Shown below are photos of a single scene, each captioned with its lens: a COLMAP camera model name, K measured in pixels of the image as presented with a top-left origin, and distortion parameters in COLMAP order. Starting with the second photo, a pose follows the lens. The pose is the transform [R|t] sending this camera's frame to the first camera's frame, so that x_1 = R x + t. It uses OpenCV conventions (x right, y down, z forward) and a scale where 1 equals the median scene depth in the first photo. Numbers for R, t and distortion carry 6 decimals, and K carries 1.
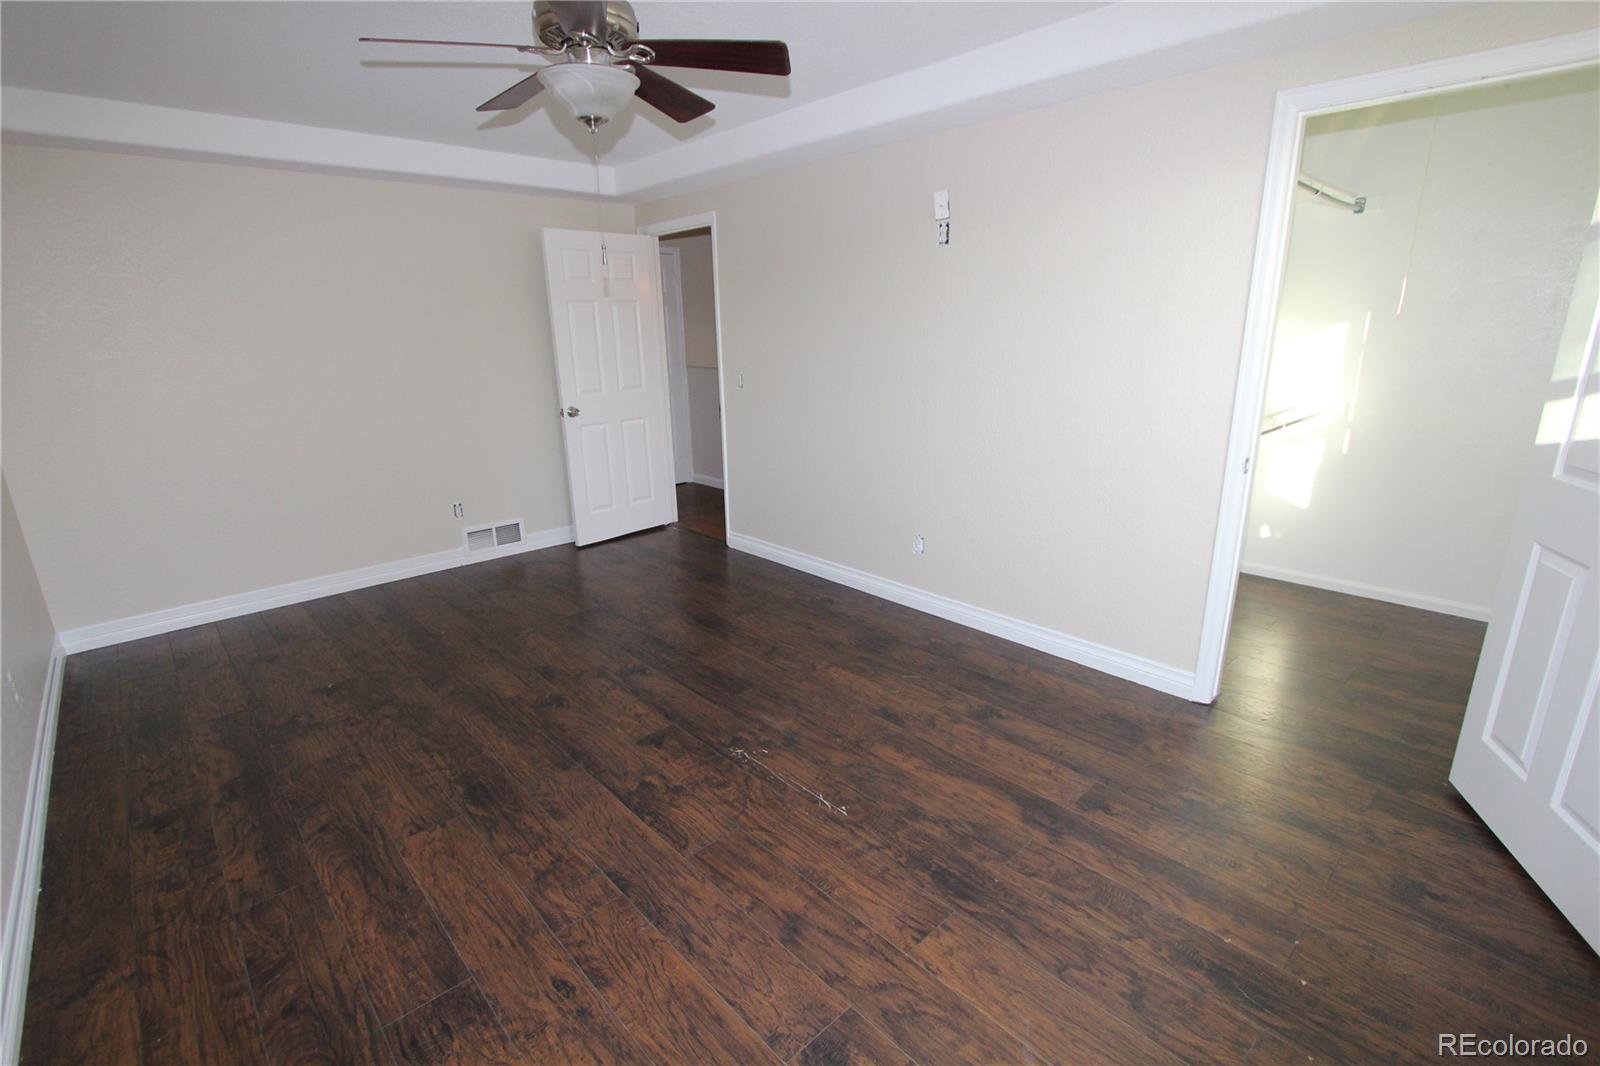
lens RADIAL K [[732.0, 0, 801.7], [0, 732.0, 527.1], [0, 0, 1]] dist [-0.014604, 0.000469]
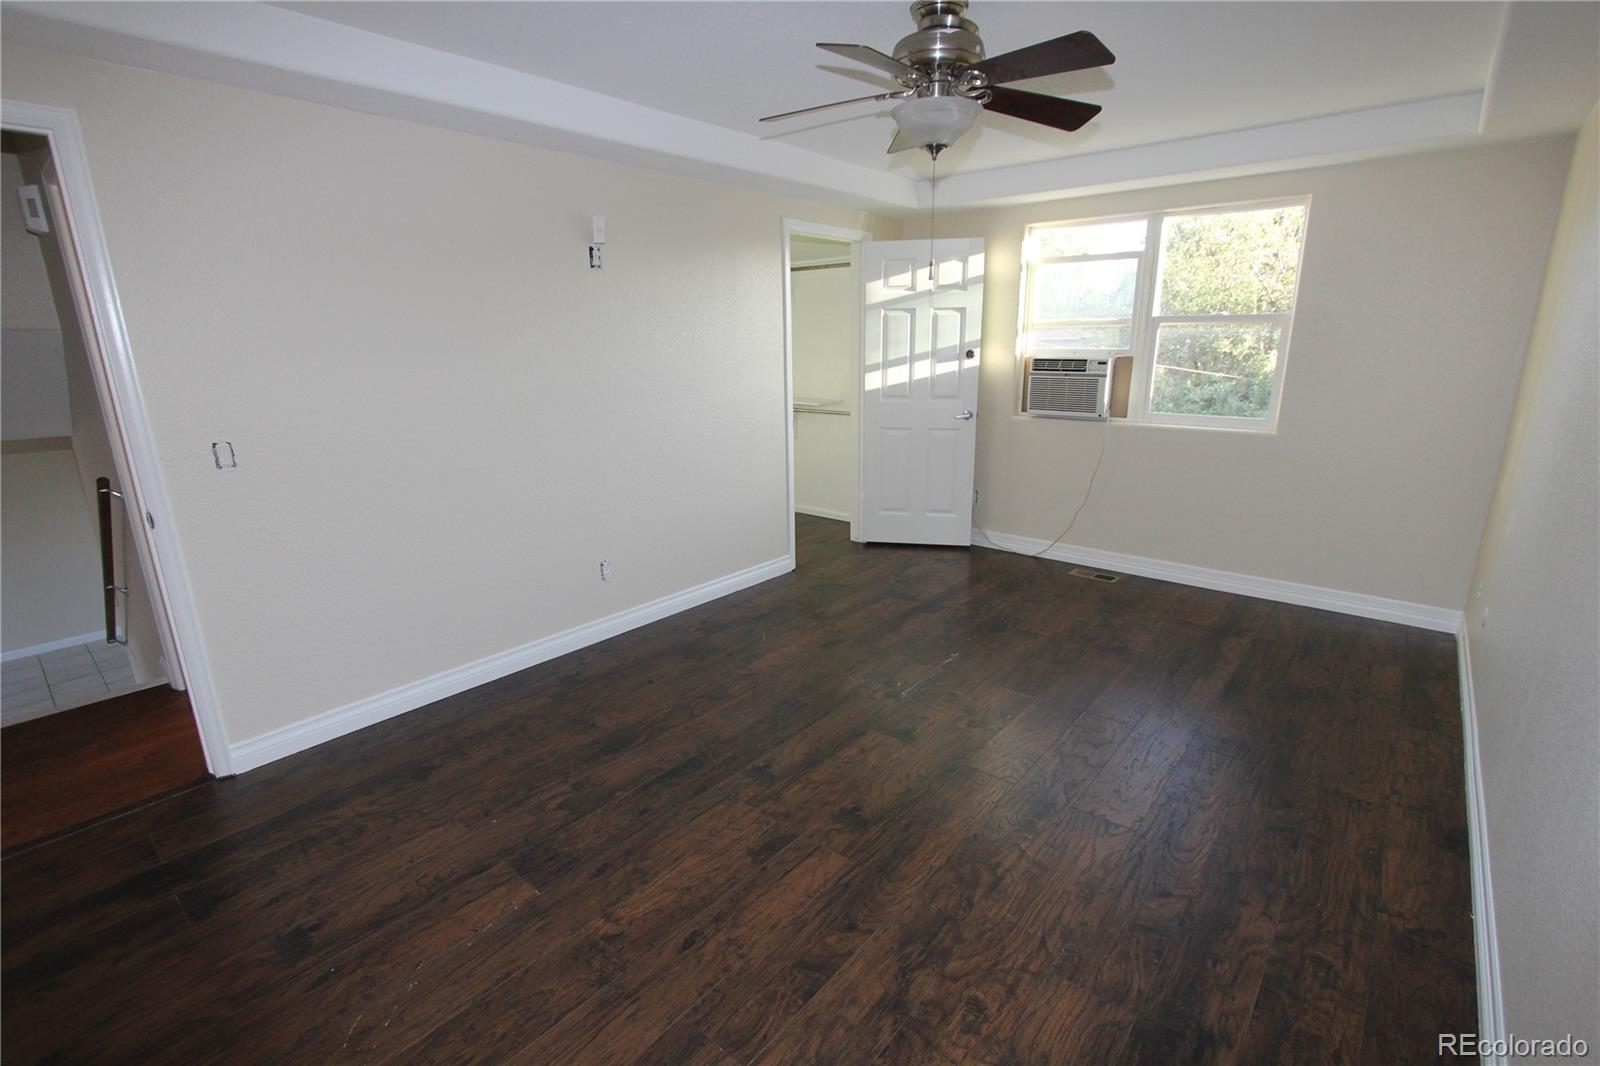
lens RADIAL K [[732.0, 0, 801.7], [0, 732.0, 527.1], [0, 0, 1]] dist [-0.014604, 0.000469]
pose [[-0.114764, -0.229563, 0.966504, -1.165790], [0.281456, 0.925551, 0.253256, -0.296575], [-0.952687, 0.301093, -0.041608, 1.133694]]
